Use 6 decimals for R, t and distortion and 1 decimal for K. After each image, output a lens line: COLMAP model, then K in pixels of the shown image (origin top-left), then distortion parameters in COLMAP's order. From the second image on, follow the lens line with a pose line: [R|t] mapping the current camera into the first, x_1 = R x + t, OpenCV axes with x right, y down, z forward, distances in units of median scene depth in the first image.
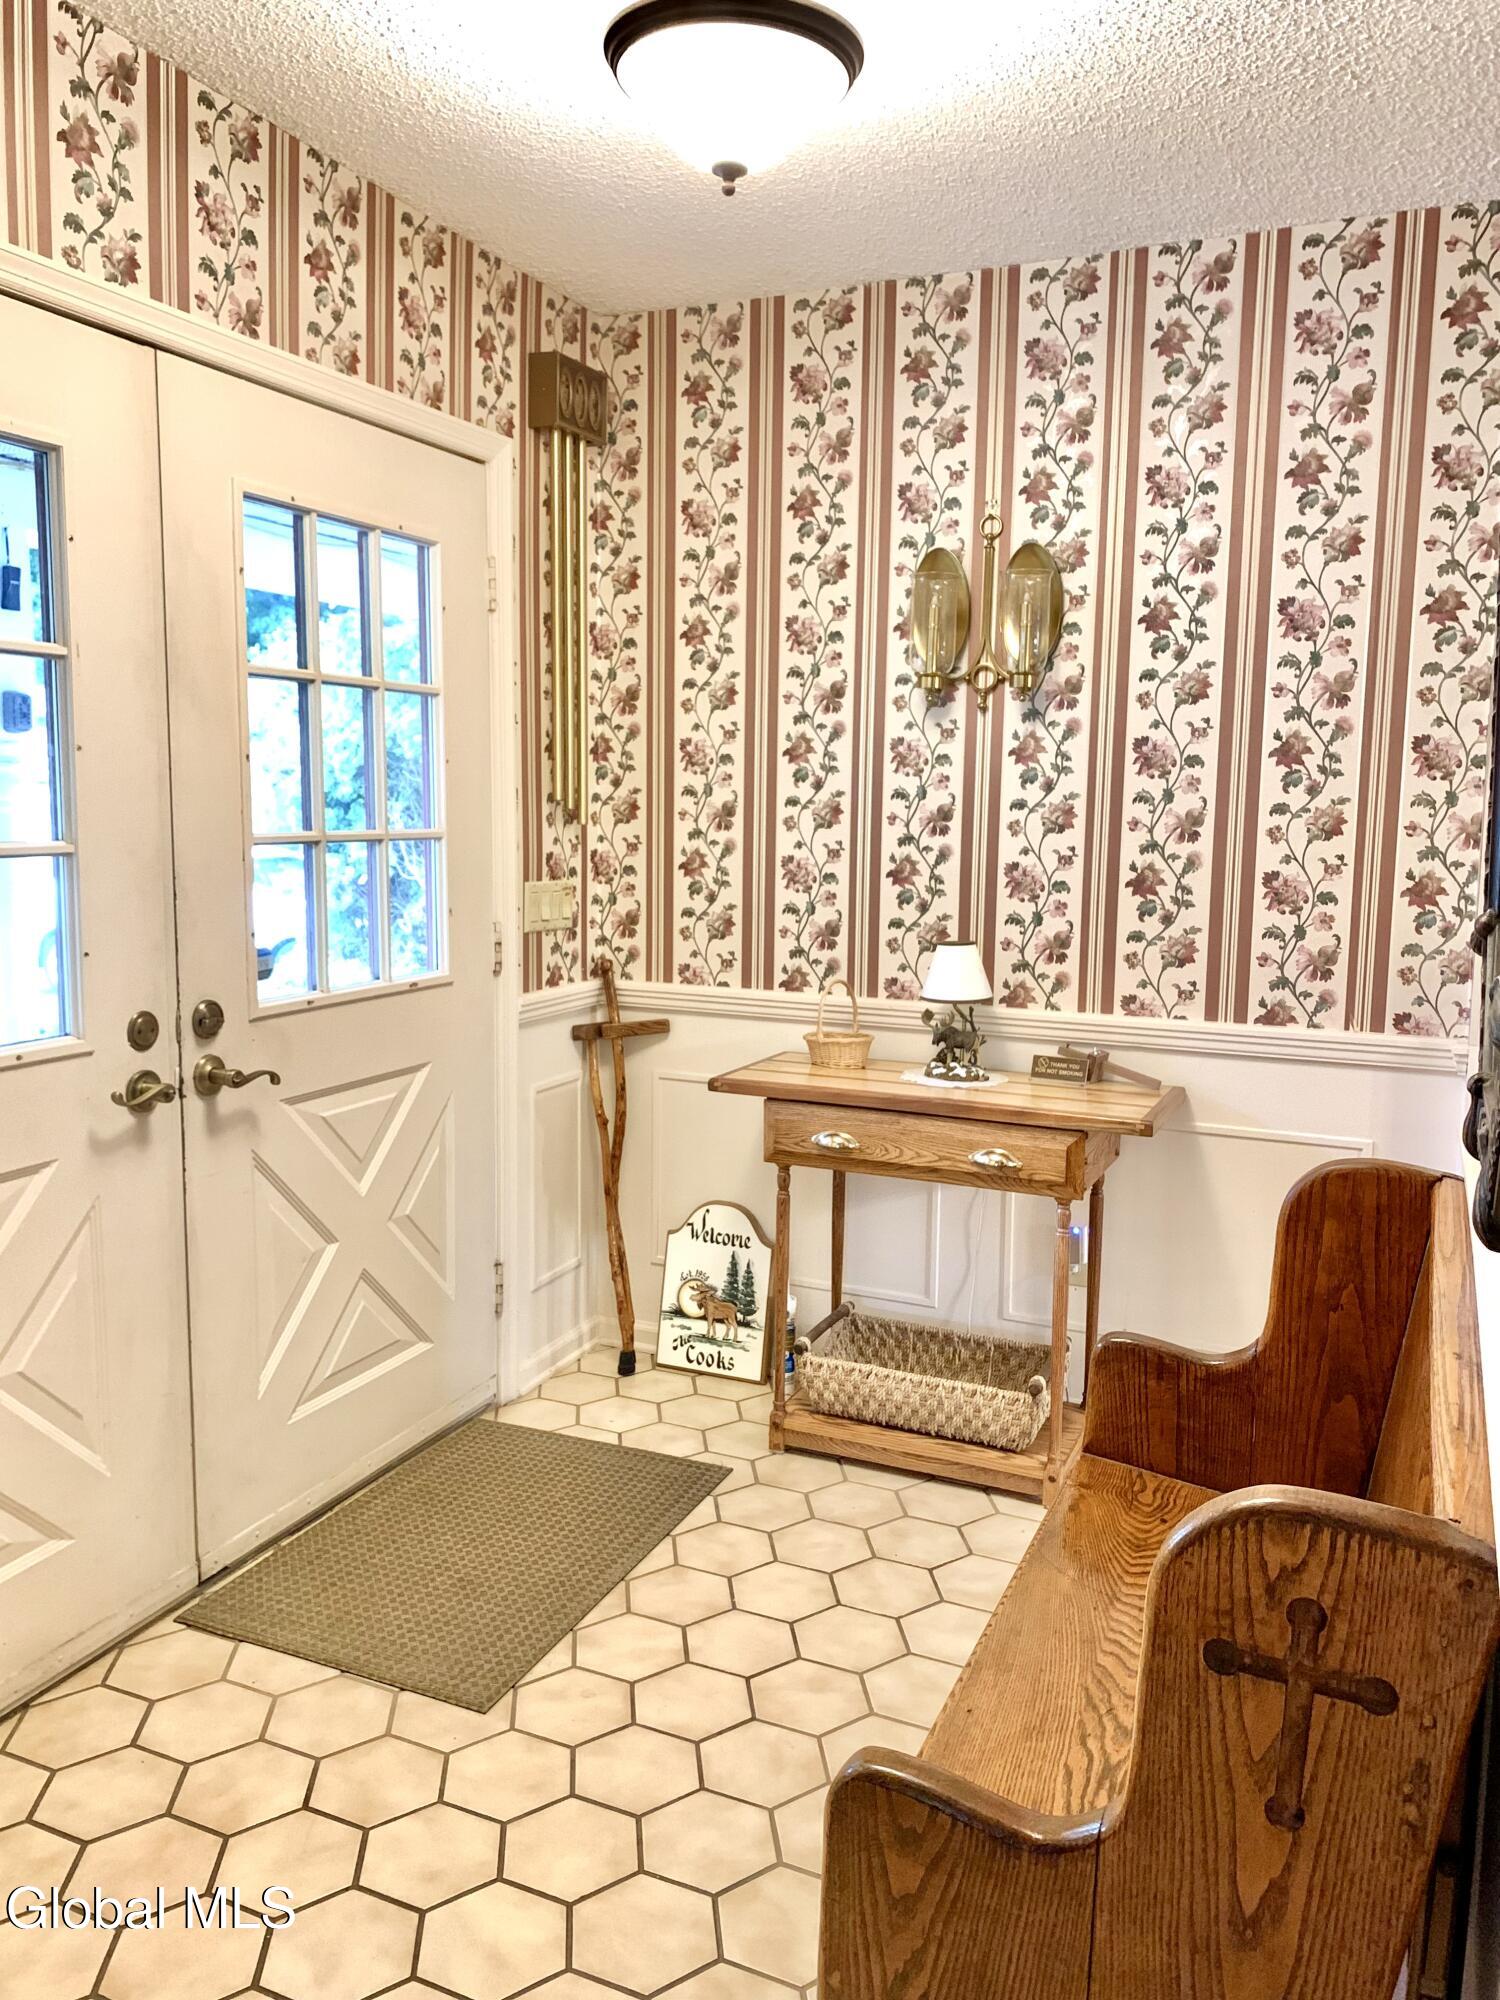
lens RADIAL K [[1513.4, 0, 749.7], [0, 1513.4, 994.2], [0, 0, 1]] dist [0.022476, -0.026682]
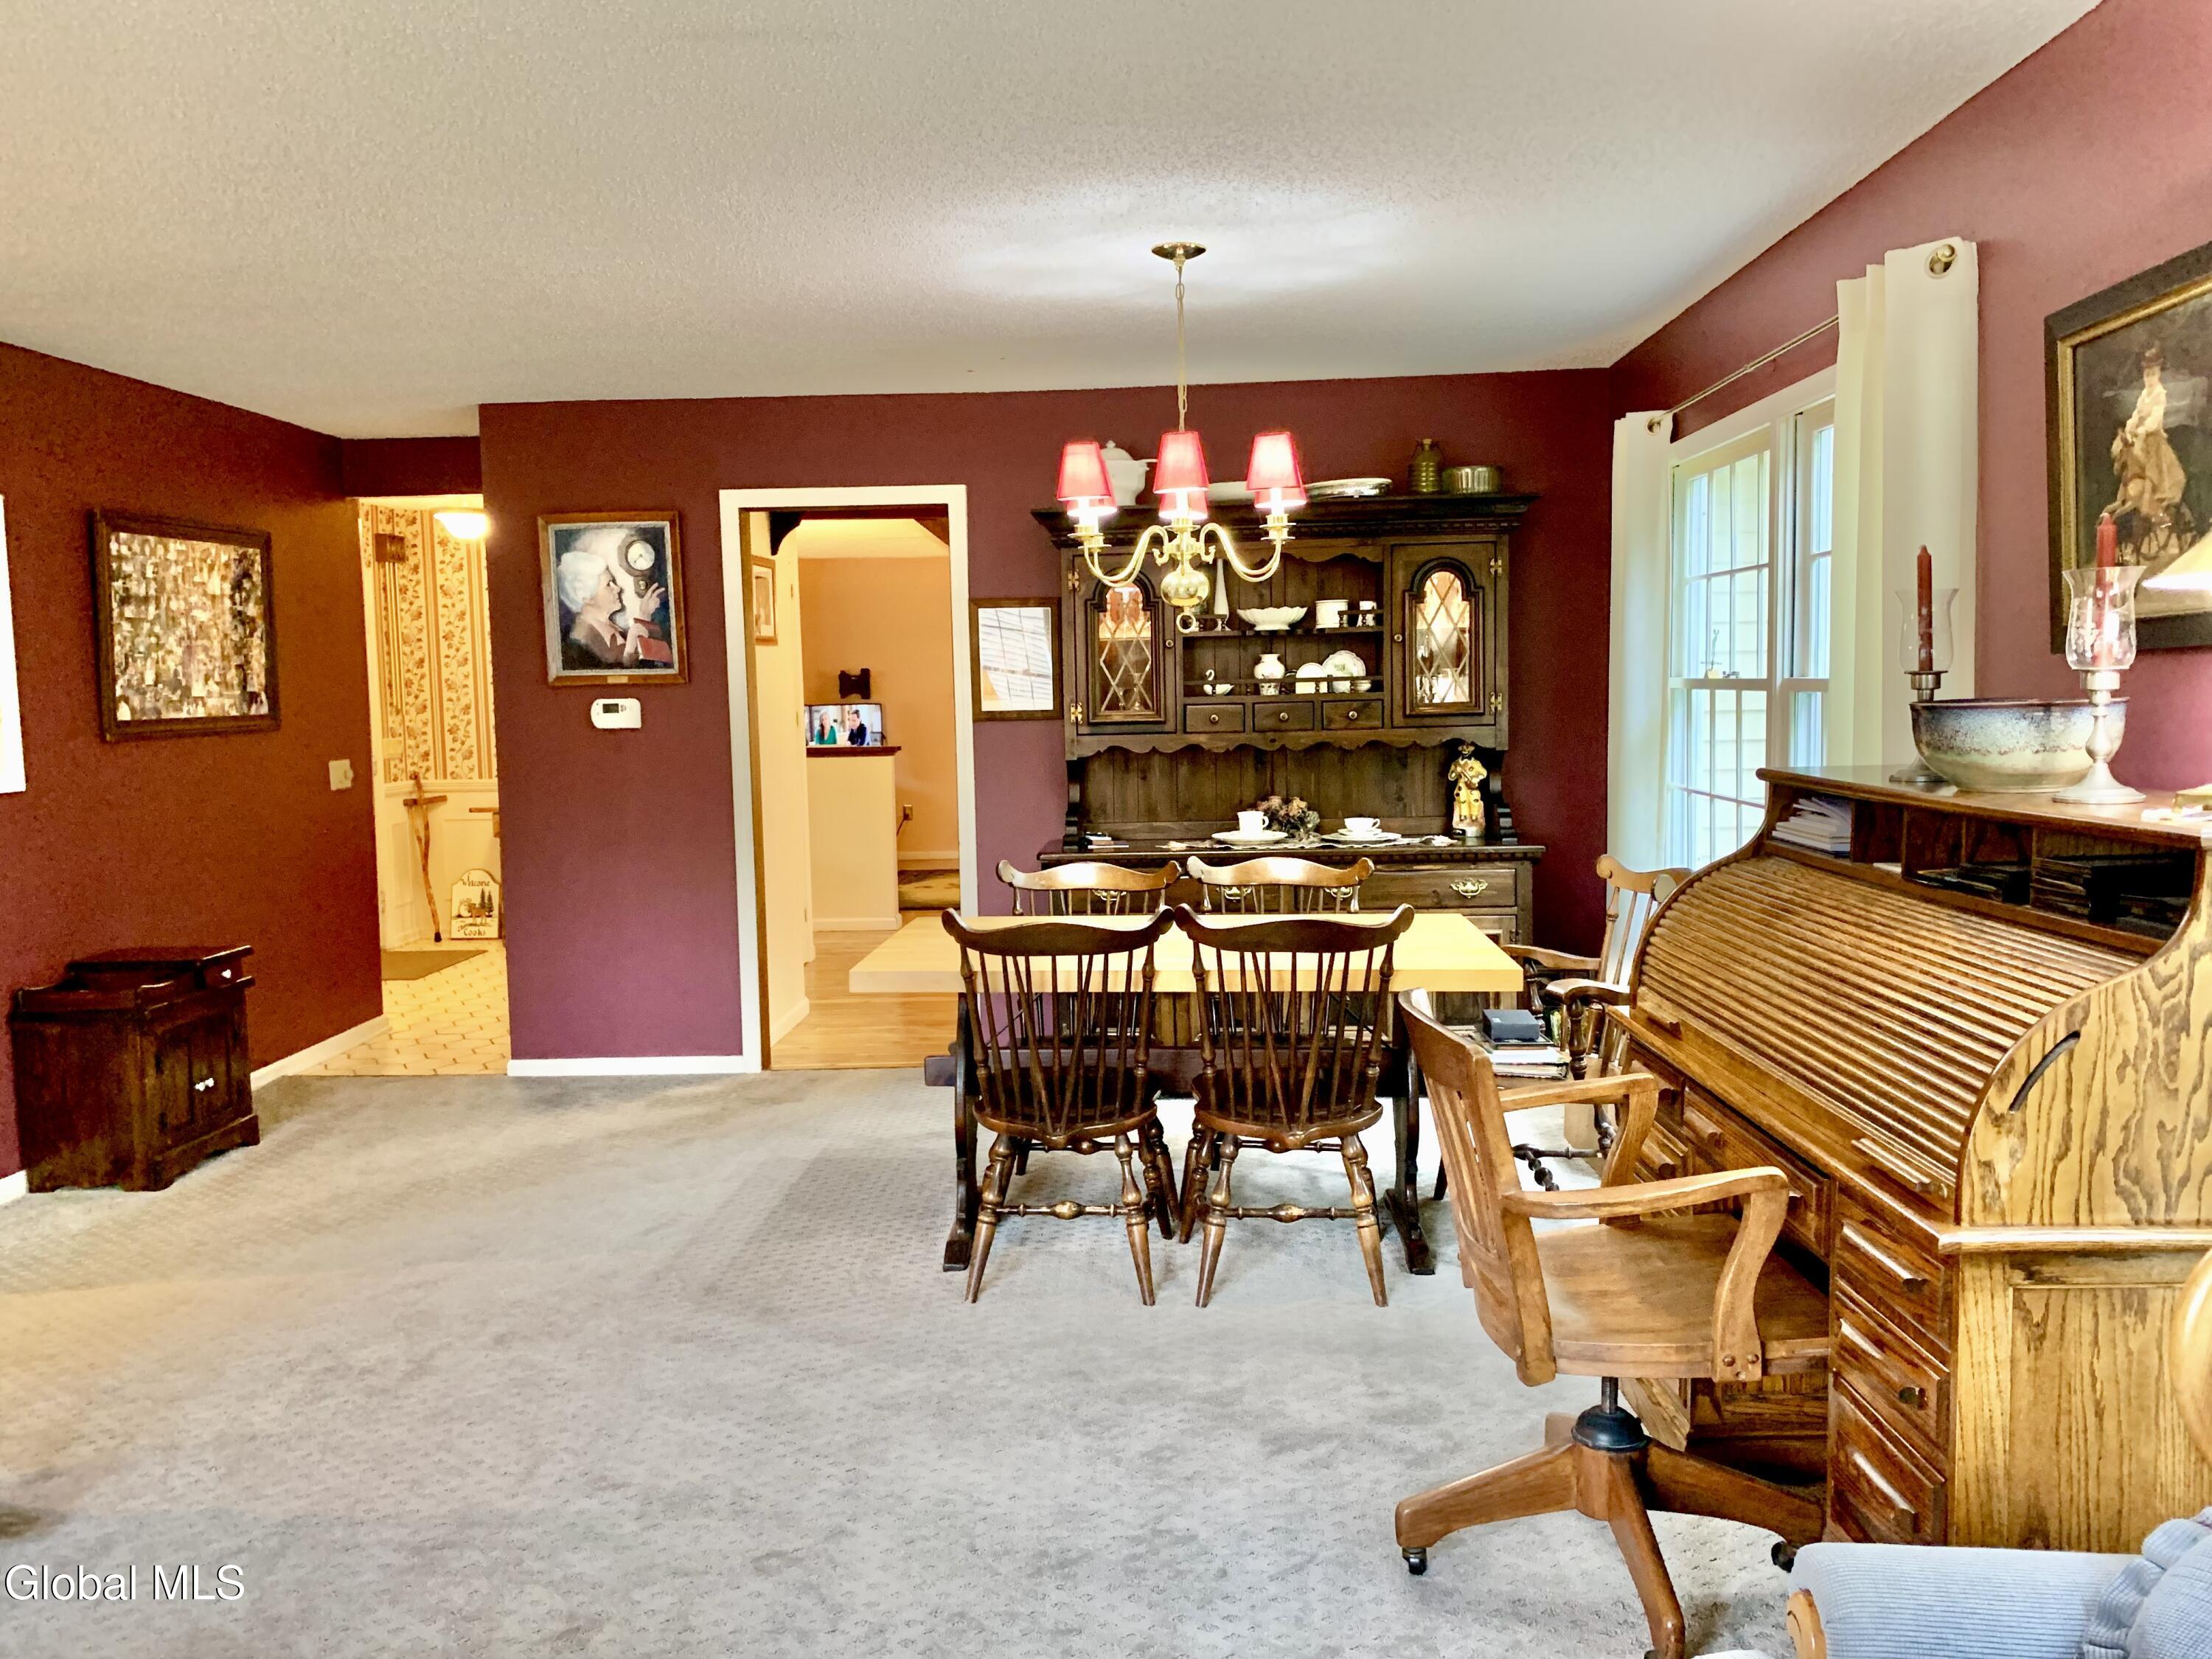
lens RADIAL K [[1673.8, 0, 1101.2], [0, 1673.8, 825.8], [0, 0, 1]] dist [0.022476, -0.026682]
pose [[0.929660, -0.063438, 0.362917, -0.058390], [0.080001, 0.996320, -0.030775, 0.233106], [-0.359629, 0.057644, 0.931313, -1.865716]]
